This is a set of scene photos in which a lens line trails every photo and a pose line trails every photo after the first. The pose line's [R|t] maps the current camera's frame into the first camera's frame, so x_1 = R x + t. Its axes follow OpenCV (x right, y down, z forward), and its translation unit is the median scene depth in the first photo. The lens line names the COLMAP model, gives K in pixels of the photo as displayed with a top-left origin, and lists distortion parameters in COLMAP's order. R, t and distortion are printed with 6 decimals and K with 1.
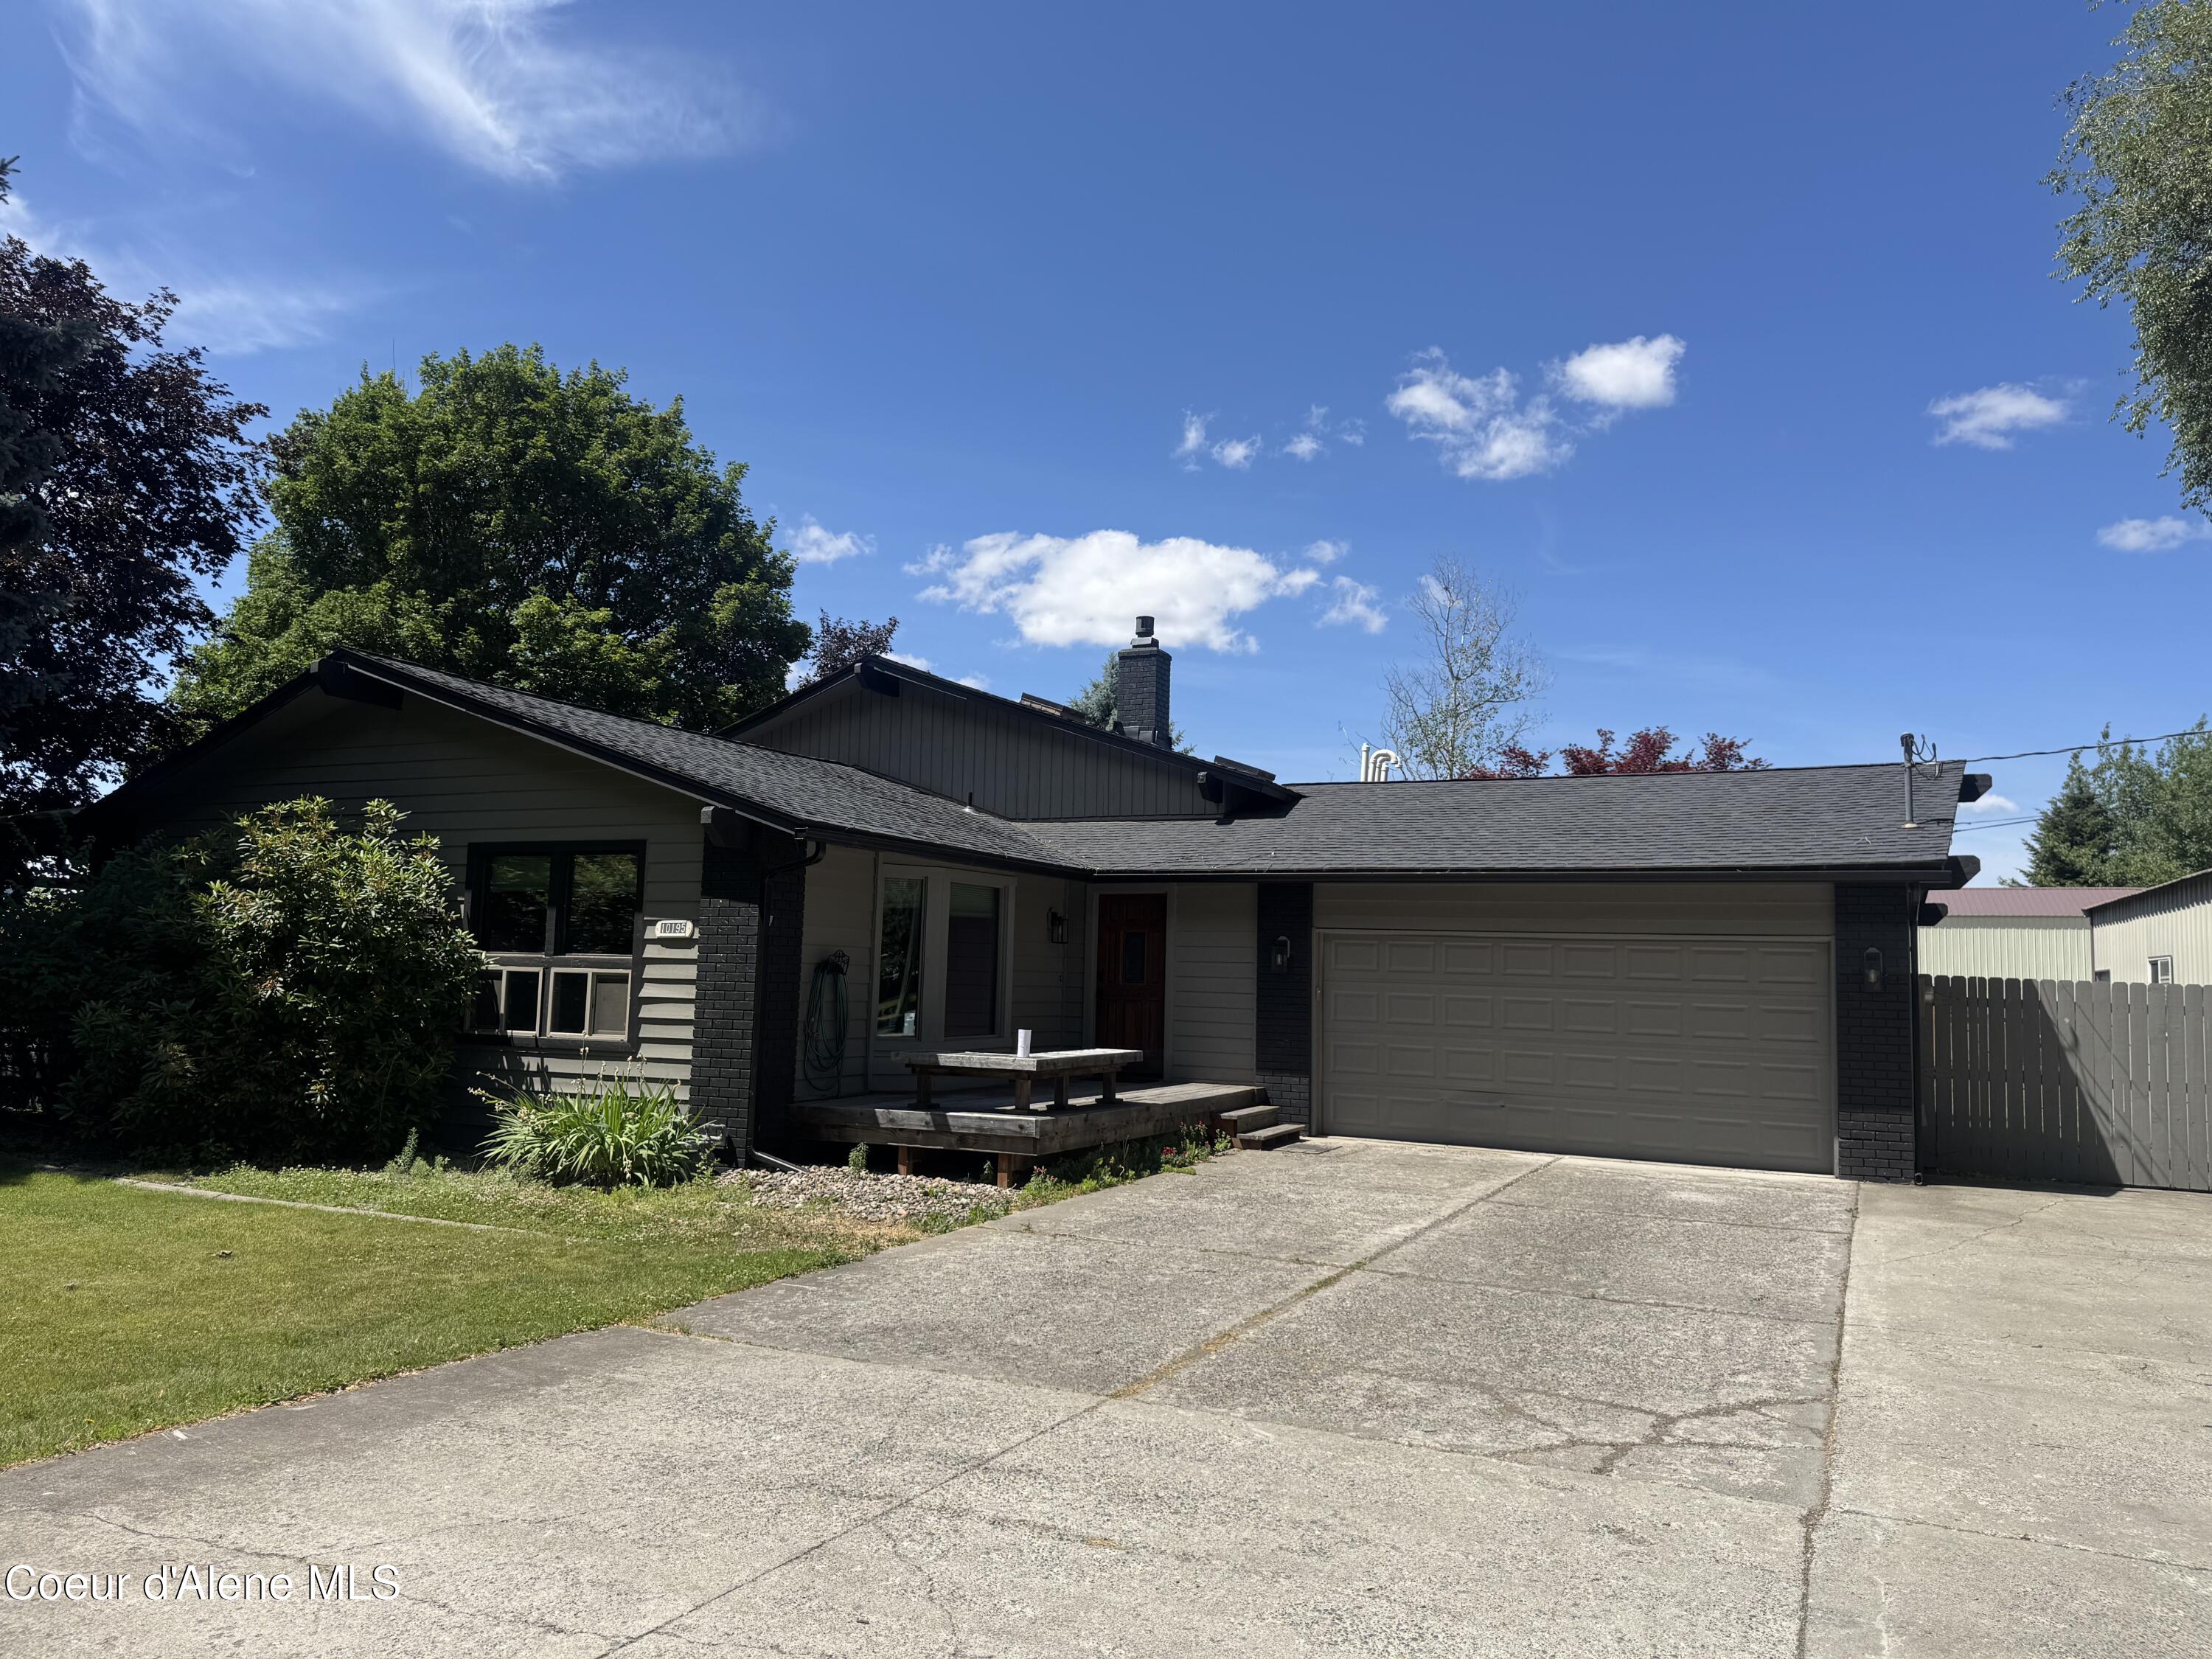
lens RADIAL K [[1544.2, 0, 1119.0], [0, 1544.2, 806.1], [0, 0, 1]] dist [0.116568, -0.177661]
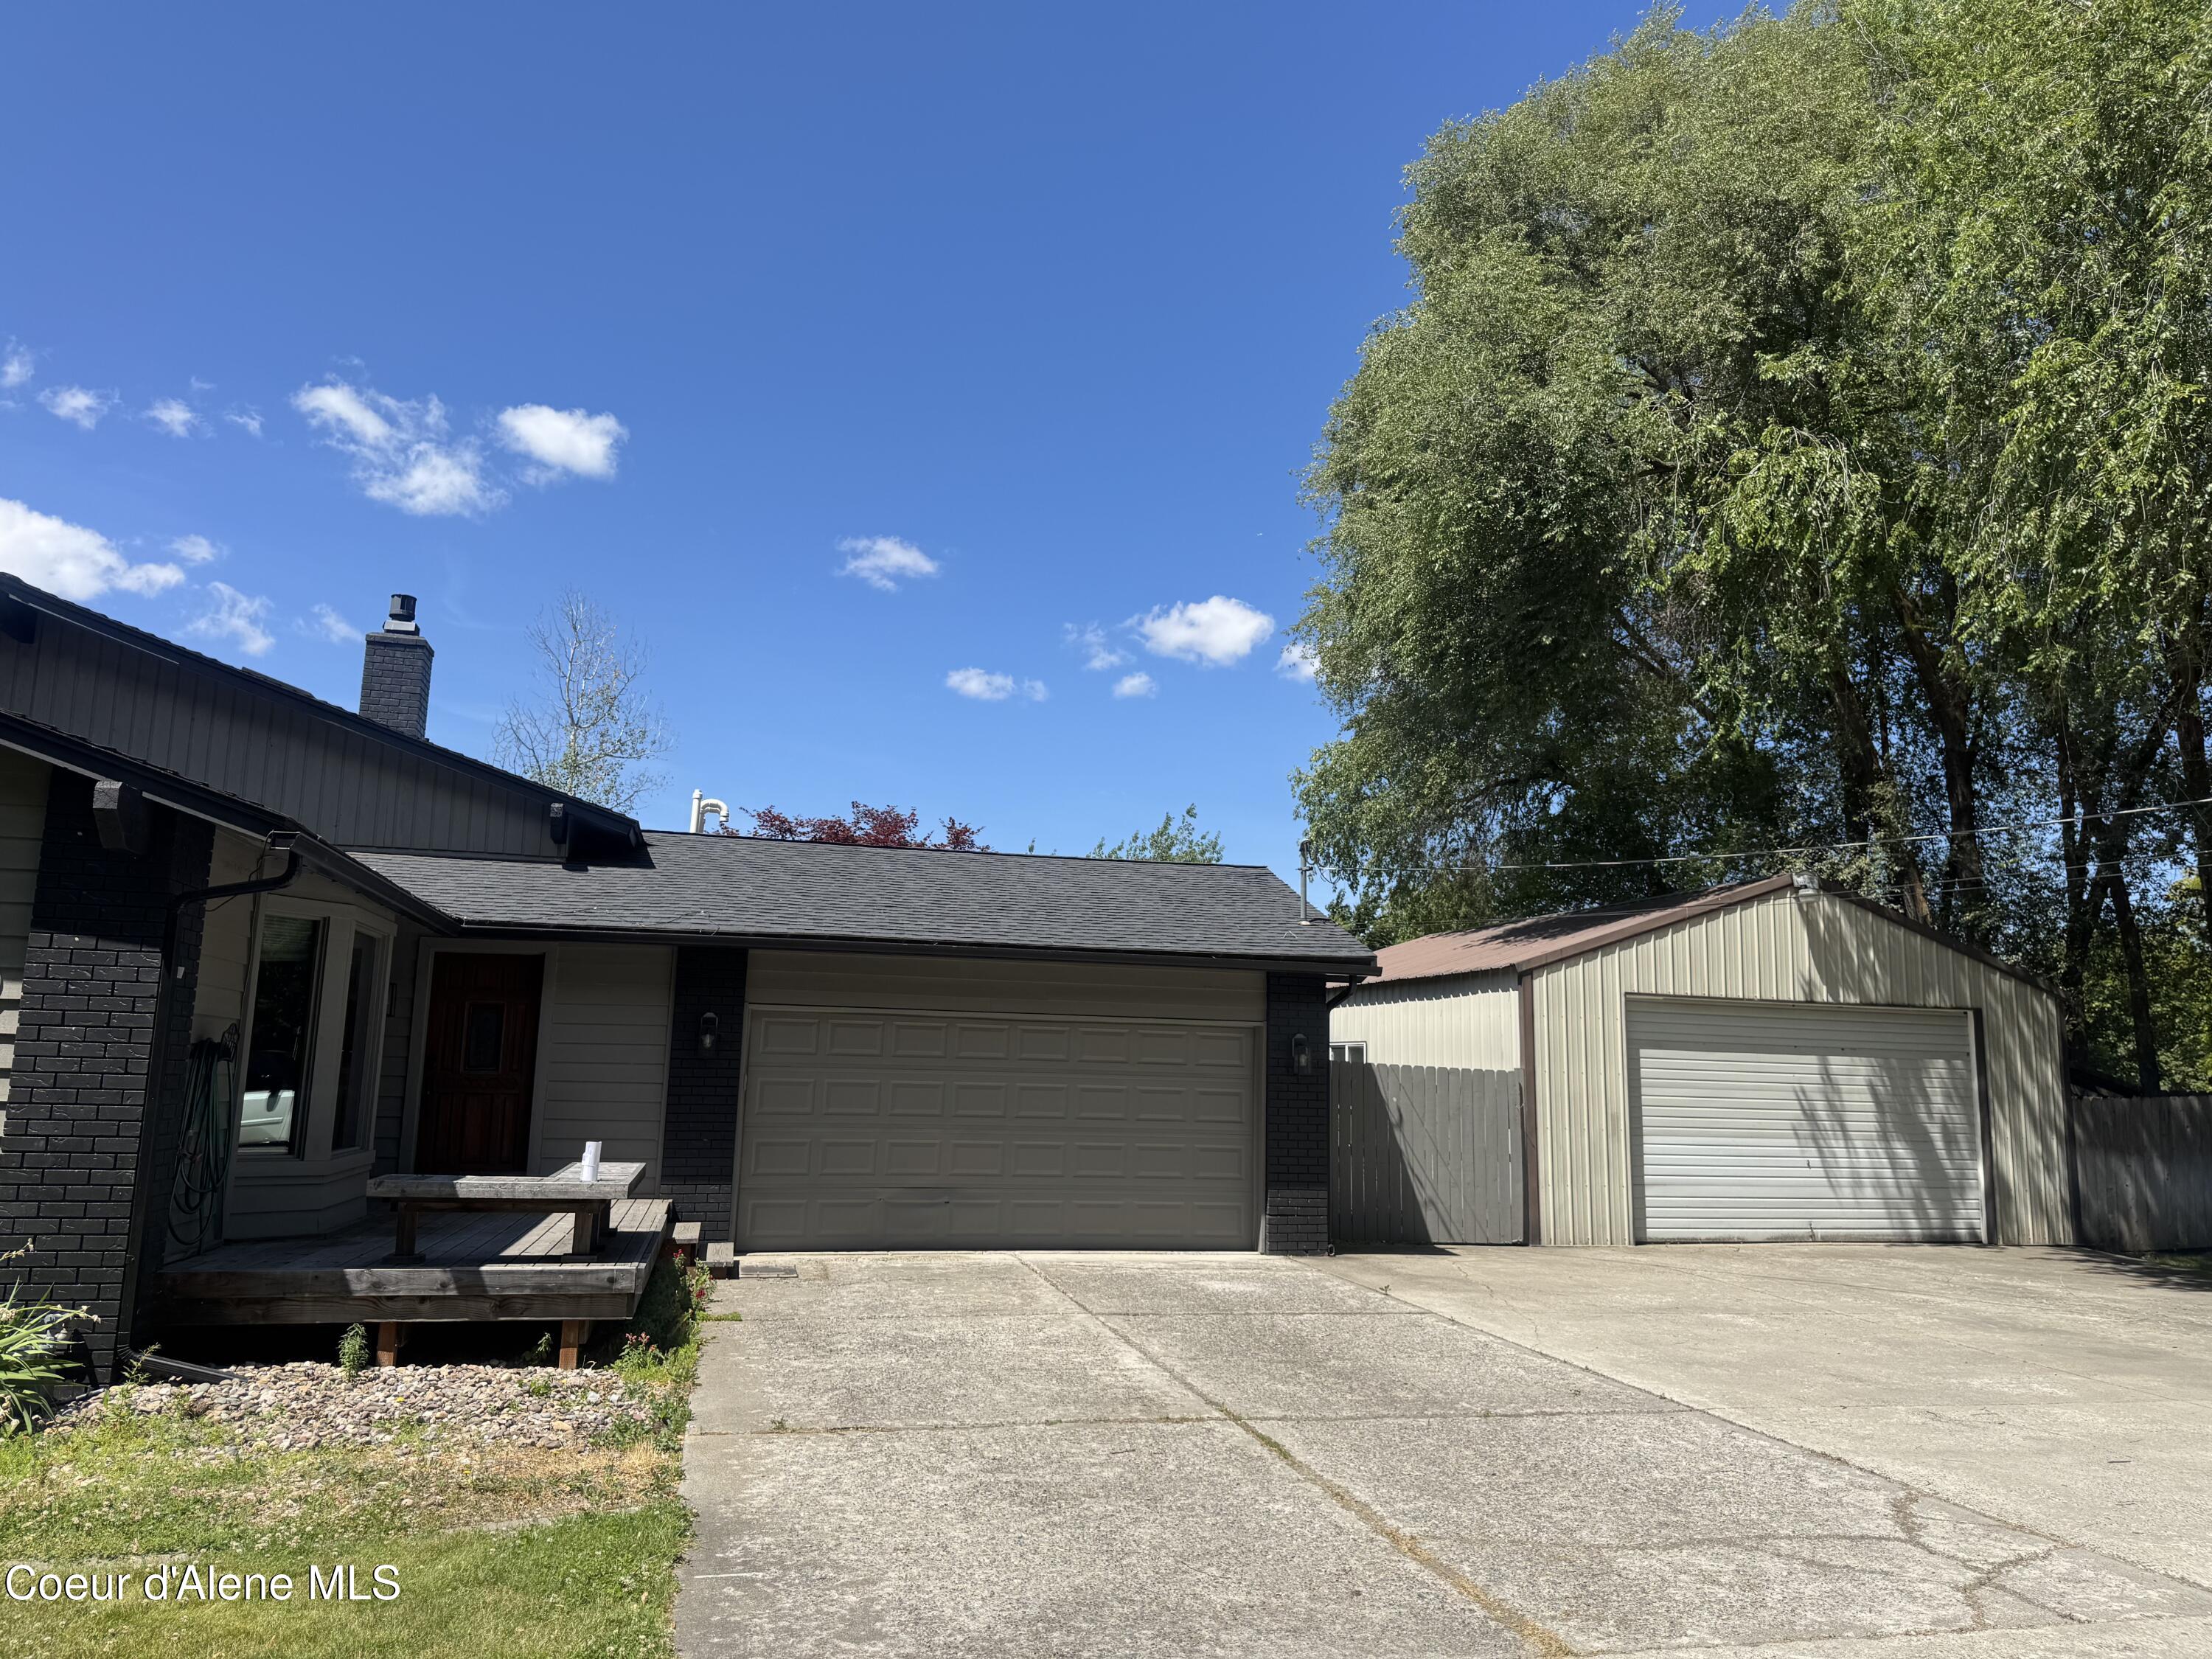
lens RADIAL K [[1544.2, 0, 1119.0], [0, 1544.2, 806.1], [0, 0, 1]] dist [0.116568, -0.177661]
pose [[0.771656, 0.105974, 0.627150, -0.294304], [-0.076410, 0.994327, -0.074002, 0.021947], [-0.631434, 0.009184, 0.775375, 0.241883]]
